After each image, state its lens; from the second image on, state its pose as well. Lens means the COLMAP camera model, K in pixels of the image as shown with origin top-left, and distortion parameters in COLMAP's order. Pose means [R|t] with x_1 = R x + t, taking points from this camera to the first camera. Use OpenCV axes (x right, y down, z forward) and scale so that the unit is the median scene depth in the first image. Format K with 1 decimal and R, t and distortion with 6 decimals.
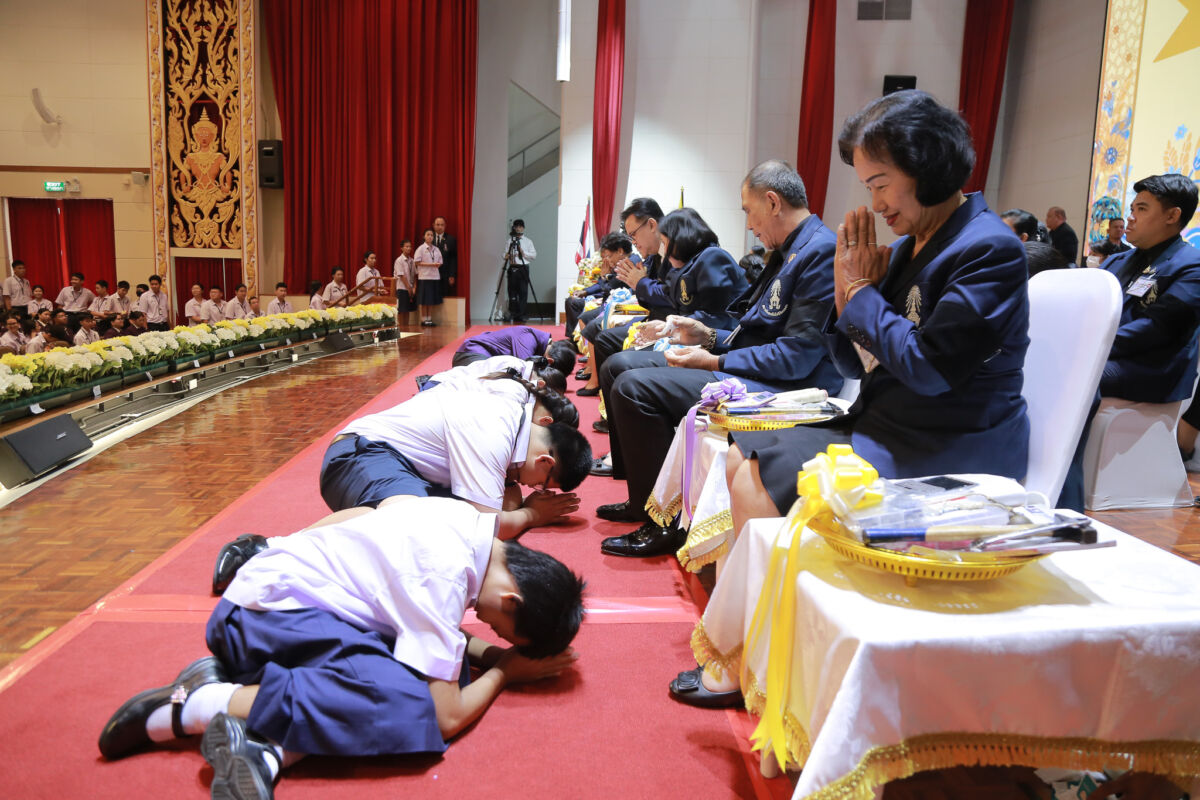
lens RADIAL K [[811.7, 0, 602.3], [0, 811.7, 397.1], [0, 0, 1]] dist [-0.121676, 0.068548]
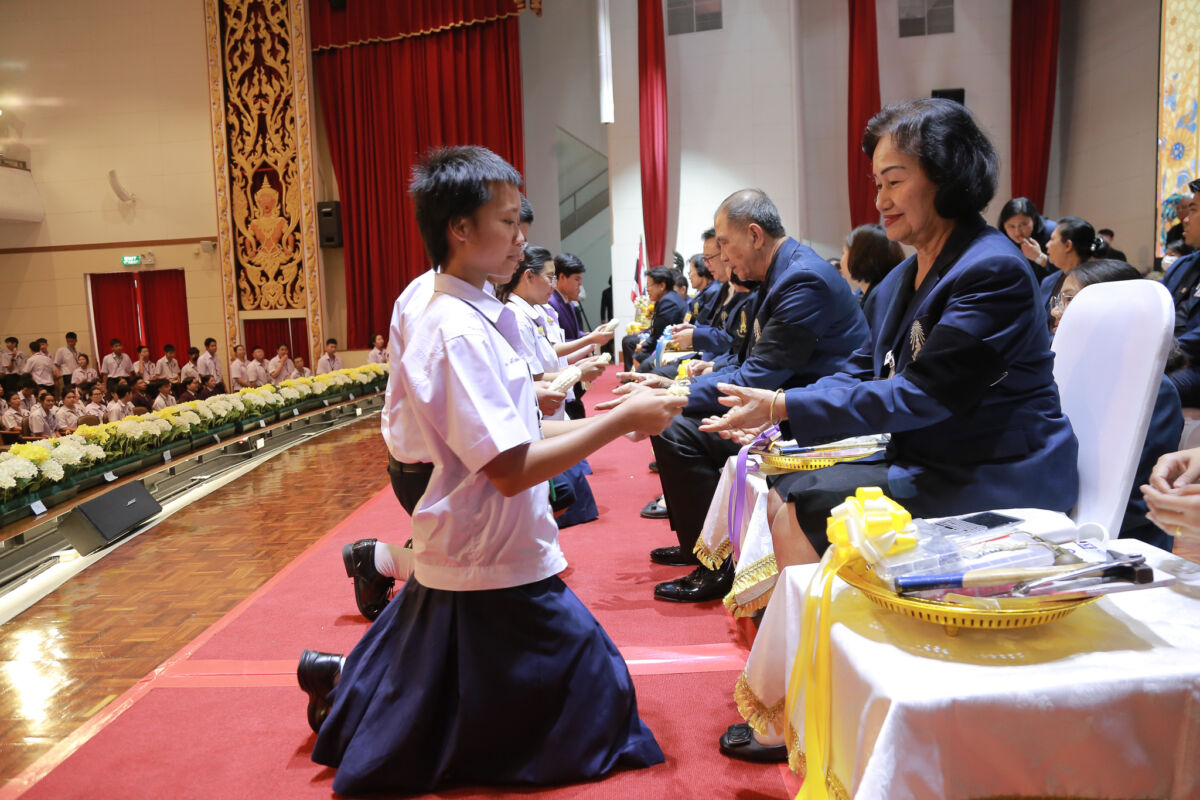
lens RADIAL K [[811.7, 0, 601.2], [0, 811.7, 398.6], [0, 0, 1]] dist [-0.121676, 0.068548]
pose [[0.994914, -0.058556, -0.081958, 0.006575], [0.054973, 0.997459, -0.045322, -0.002038], [0.084403, 0.040586, 0.995605, 0.002554]]
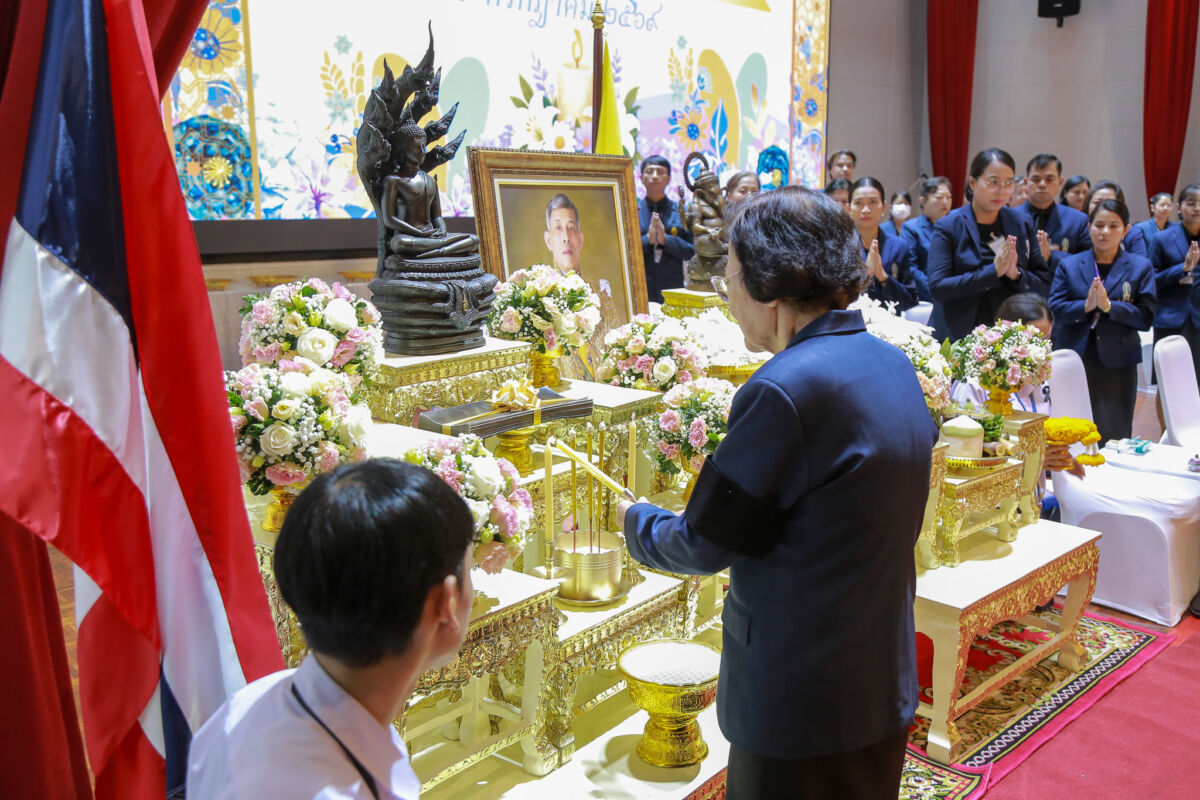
lens RADIAL K [[1044.8, 0, 599.2], [0, 1044.8, 409.0], [0, 0, 1]] dist [-0.019310, 0.034129]
pose [[-0.628110, -0.171379, 0.759017, -0.151514], [0.105214, 0.947780, 0.301069, -0.249589], [-0.770978, 0.268964, -0.577279, 1.254233]]
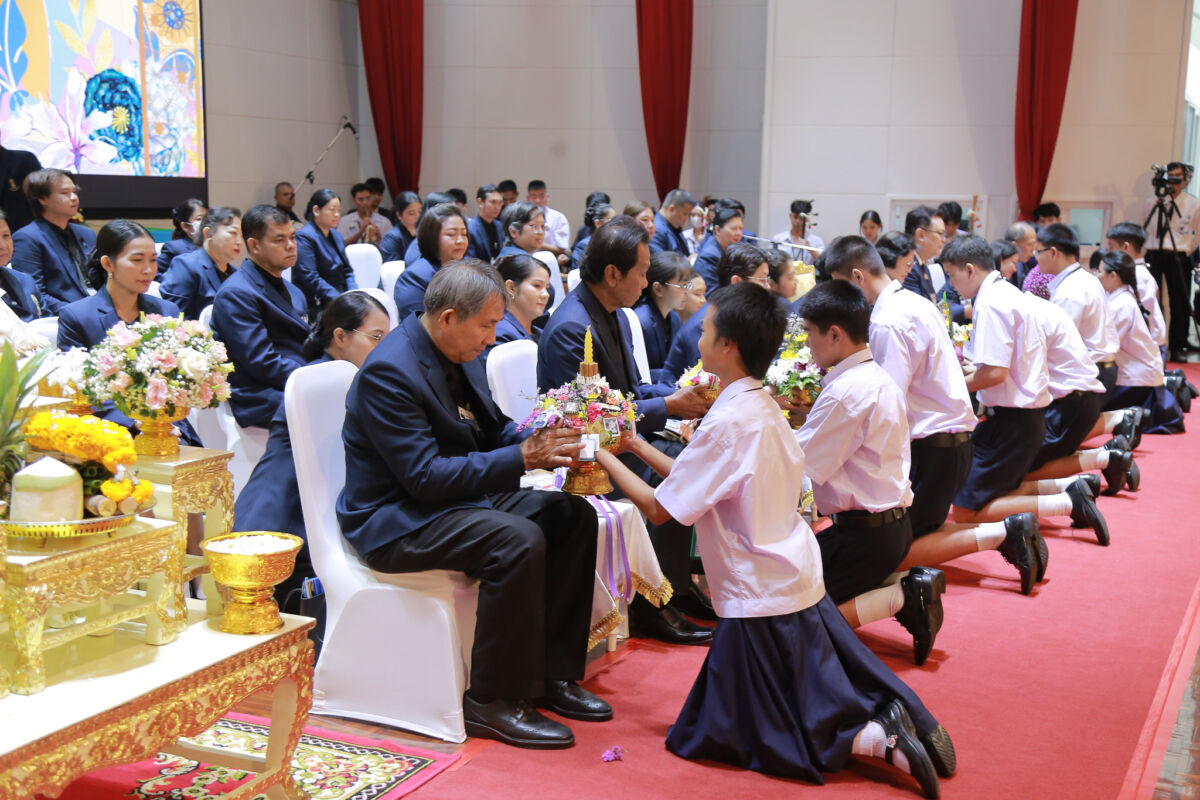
lens RADIAL K [[1553.2, 0, 619.9], [0, 1553.2, 404.9], [0, 0, 1]] dist [0.136500, 0.000000]
pose [[-0.884207, -0.108925, 0.454217, -0.207618], [0.027811, 0.958427, 0.283978, -0.238975], [-0.466266, 0.263728, -0.844419, 1.206996]]
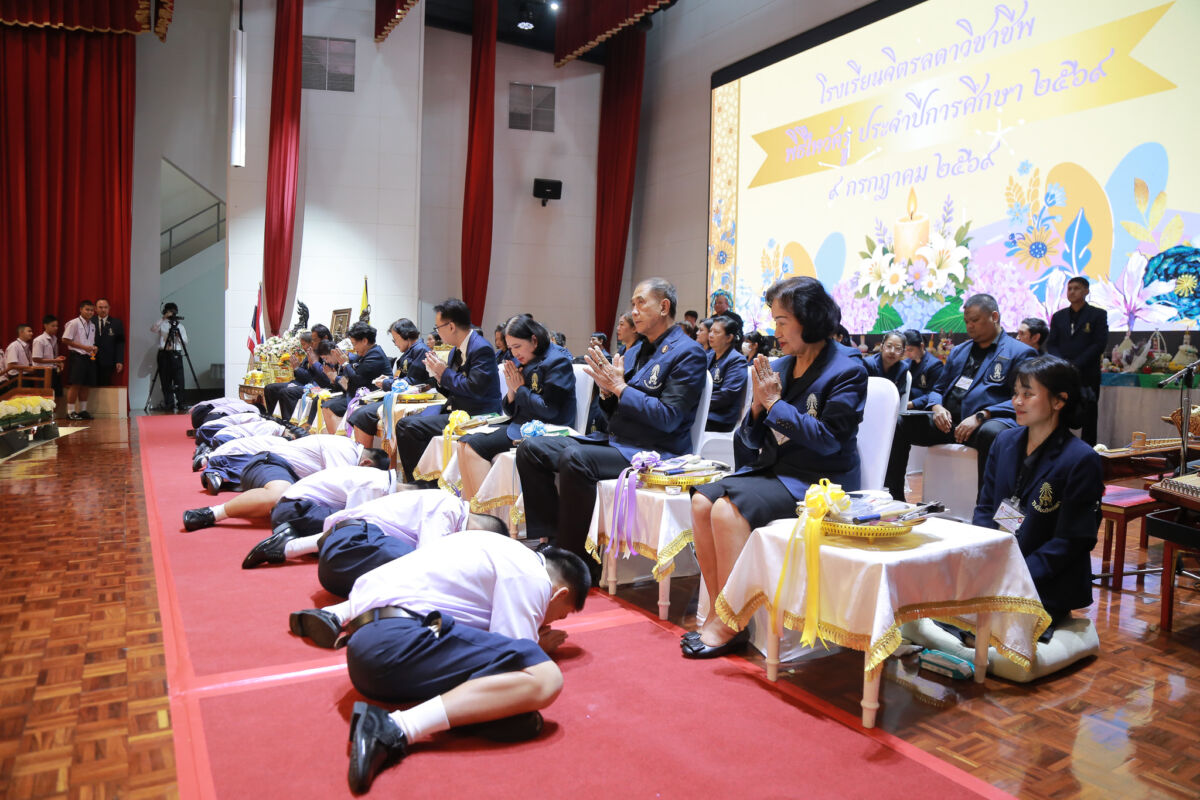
lens RADIAL K [[813.6, 0, 598.9], [0, 813.6, 405.2], [0, 0, 1]] dist [-0.119861, 0.064276]
pose [[0.894608, -0.036632, 0.445349, -0.107274], [0.073547, 0.995113, -0.065888, -0.003206], [-0.440758, 0.091698, 0.892930, -0.052769]]
